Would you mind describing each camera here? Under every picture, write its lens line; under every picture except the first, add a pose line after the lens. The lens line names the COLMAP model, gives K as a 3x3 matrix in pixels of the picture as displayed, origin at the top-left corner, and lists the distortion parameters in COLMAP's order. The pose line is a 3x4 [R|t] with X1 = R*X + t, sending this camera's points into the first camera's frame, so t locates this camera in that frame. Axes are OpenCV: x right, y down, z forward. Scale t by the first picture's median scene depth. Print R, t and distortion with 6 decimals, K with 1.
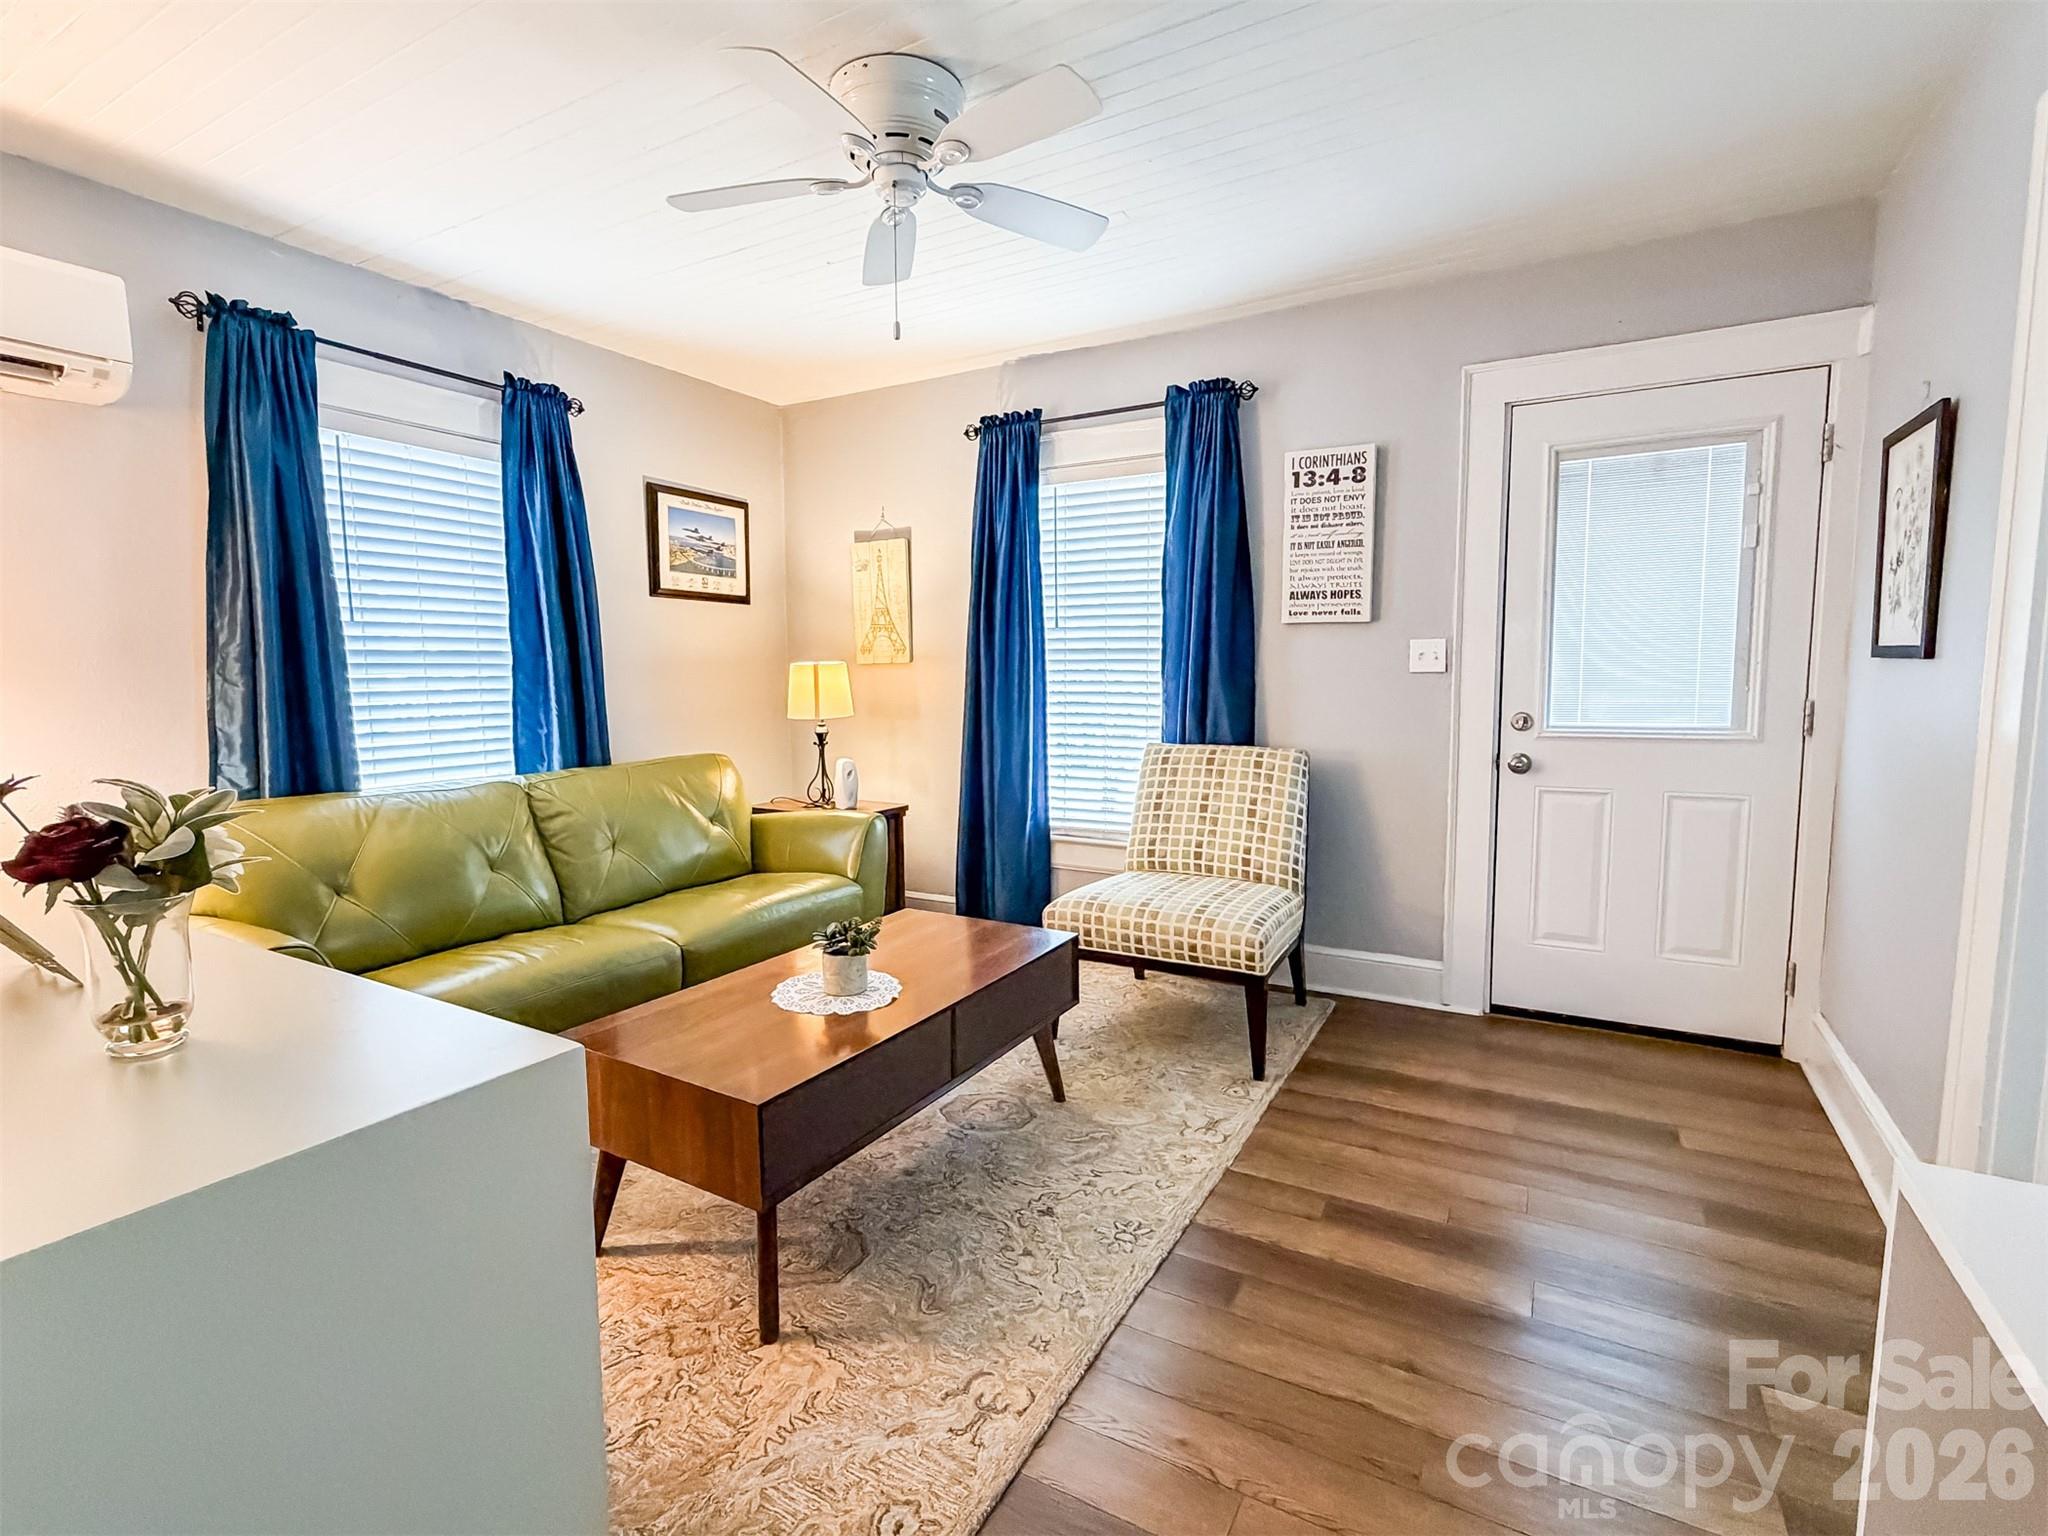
lens RADIAL K [[964.0, 0, 1018.3], [0, 964.0, 763.9], [0, 0, 1]] dist [0.001013, 0.000335]
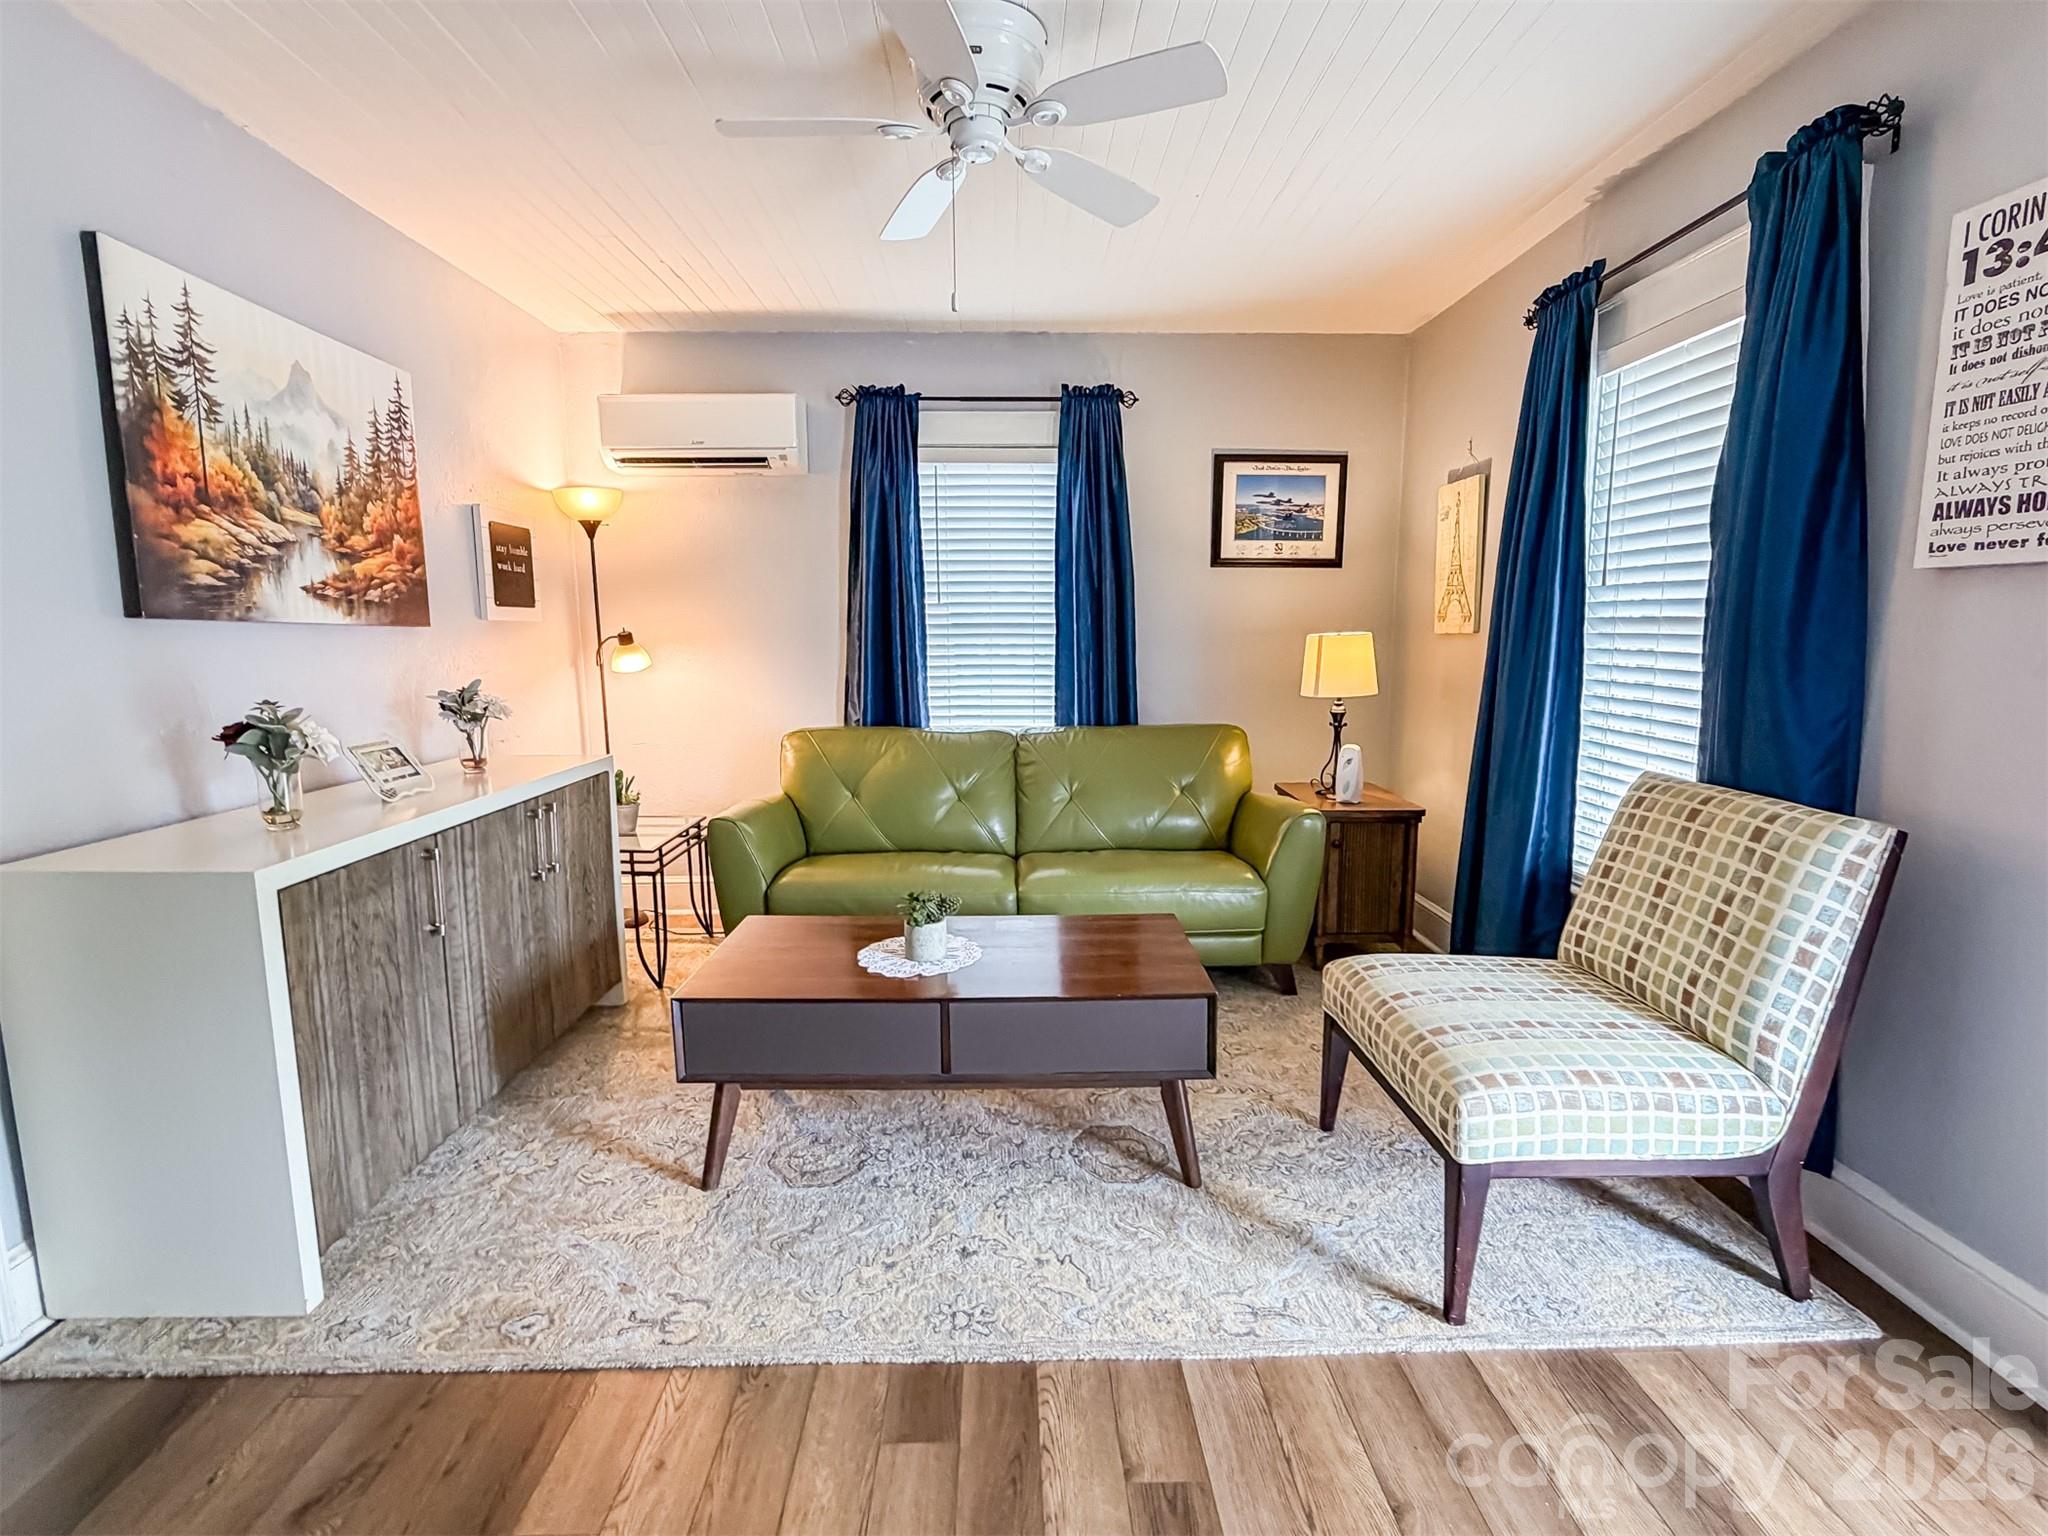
lens RADIAL K [[957.3, 0, 1019.3], [0, 957.3, 768.0], [0, 0, 1]] dist [-0.000844, -0.000675]
pose [[0.512309, 0.129965, -0.848910, 0.477901], [-0.084019, 0.991326, 0.101064, -0.055055], [0.854681, 0.019548, 0.518785, 0.349827]]
